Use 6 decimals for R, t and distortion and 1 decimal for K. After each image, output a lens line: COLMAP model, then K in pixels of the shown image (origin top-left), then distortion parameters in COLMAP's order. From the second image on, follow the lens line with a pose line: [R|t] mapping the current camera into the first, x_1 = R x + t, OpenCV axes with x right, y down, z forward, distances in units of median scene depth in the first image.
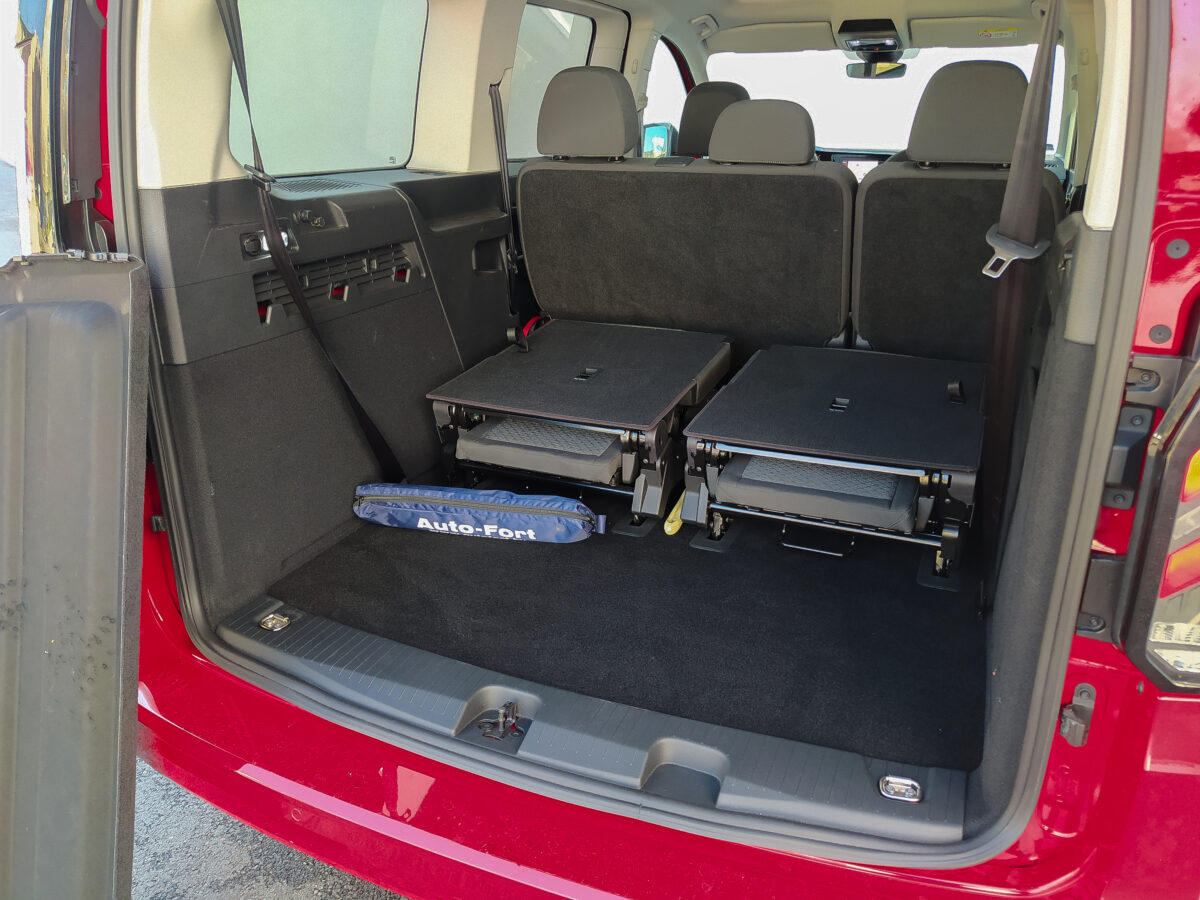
lens RADIAL K [[880.5, 0, 599.2], [0, 880.5, 453.0], [0, 0, 1]] dist [0.056353, -0.053215]
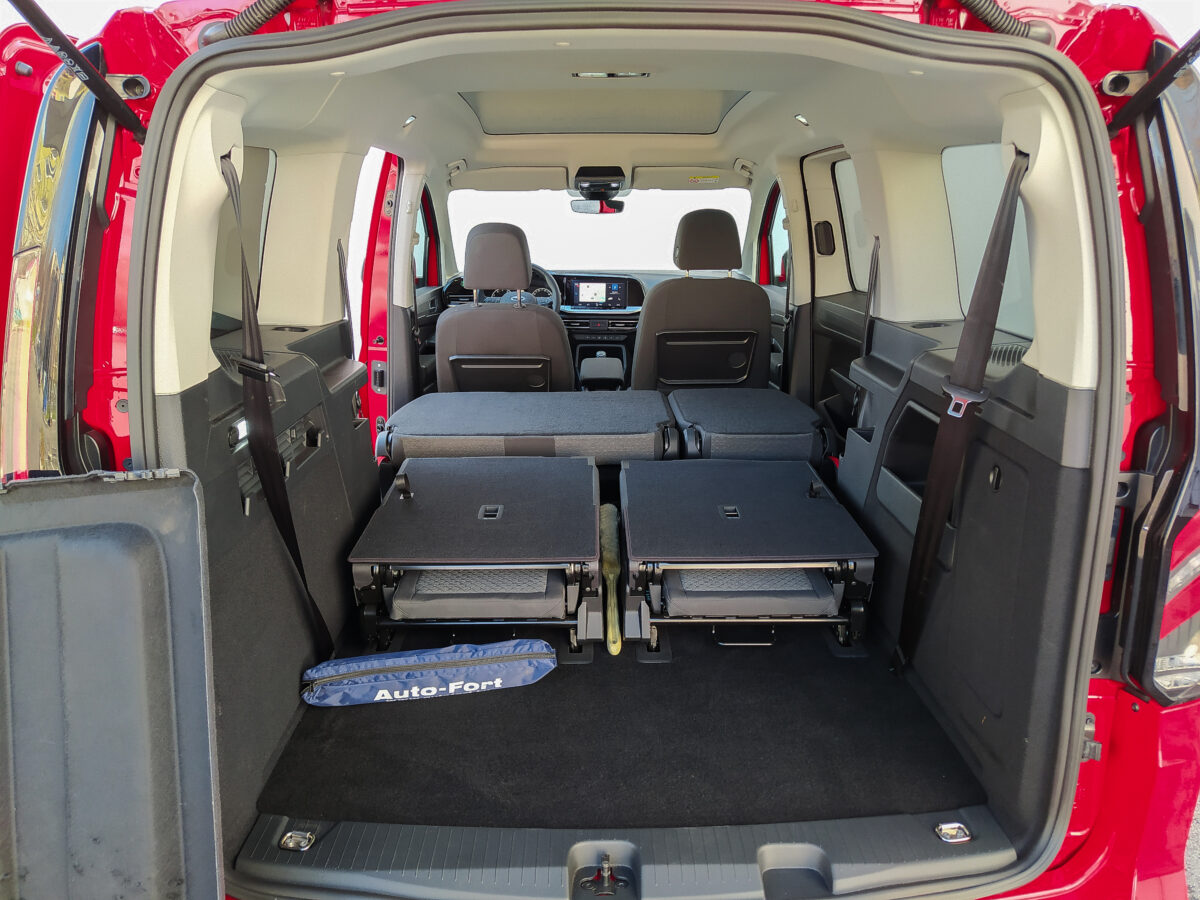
lens RADIAL K [[880.5, 0, 608.9], [0, 880.5, 443.0], [0, 0, 1]] dist [0.056353, -0.053215]
pose [[0.914026, -0.104042, 0.392087, -0.327557], [0.147546, 0.985615, -0.082419, -0.074691], [-0.377872, 0.133184, 0.916229, -0.006539]]
